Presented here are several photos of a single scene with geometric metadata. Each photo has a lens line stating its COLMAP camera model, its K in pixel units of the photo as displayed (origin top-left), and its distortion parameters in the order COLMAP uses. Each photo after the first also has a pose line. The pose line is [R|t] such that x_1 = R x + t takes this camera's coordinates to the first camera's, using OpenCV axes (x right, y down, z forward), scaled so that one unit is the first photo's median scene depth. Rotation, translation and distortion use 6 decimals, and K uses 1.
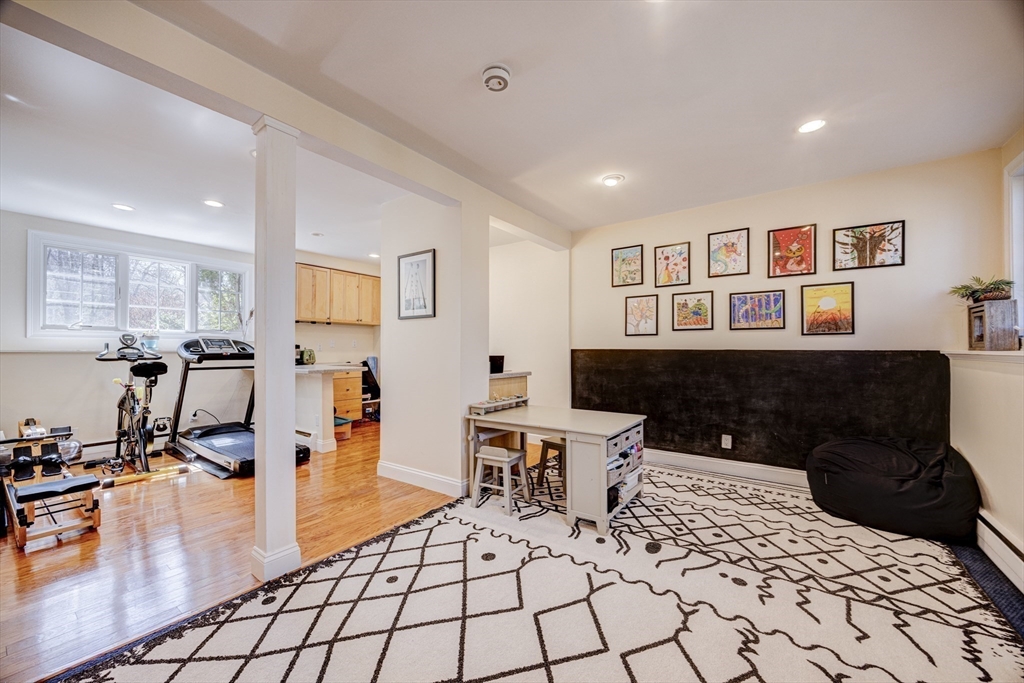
lens RADIAL K [[385.9, 0, 515.6], [0, 385.9, 345.5], [0, 0, 1]] dist [-0.000986, -0.000206]
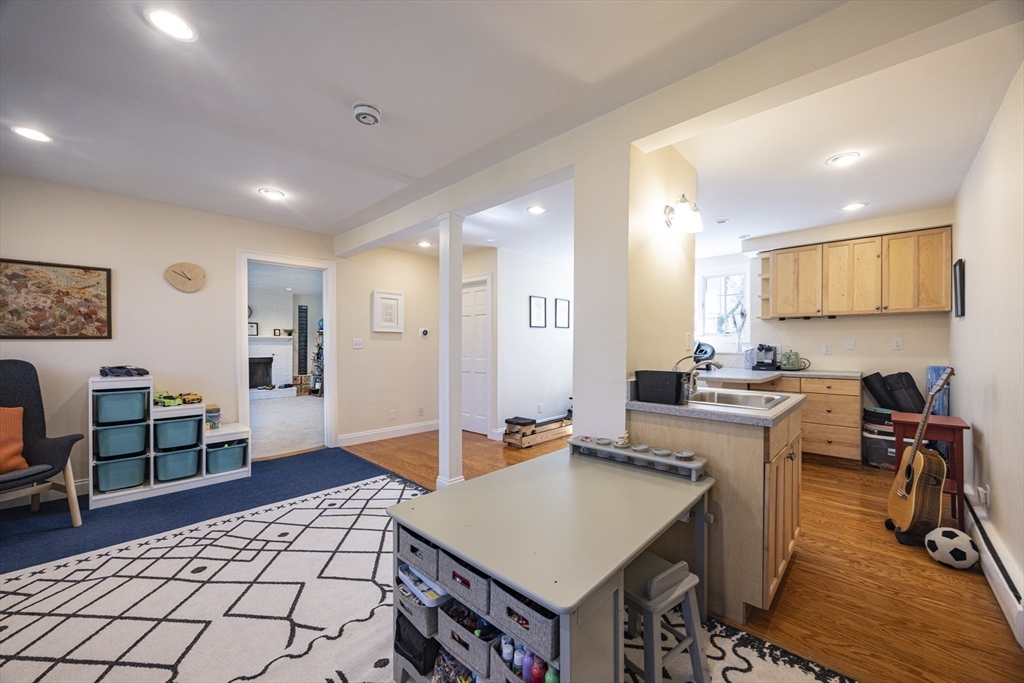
lens RADIAL K [[385.9, 0, 515.9], [0, 385.9, 347.2], [0, 0, 1]] dist [-0.000986, -0.000206]
pose [[-0.131597, 0.007101, -0.991278, 0.595169], [0.009903, 0.999934, 0.005849, -0.019396], [0.991254, -0.009047, -0.131658, 0.943605]]
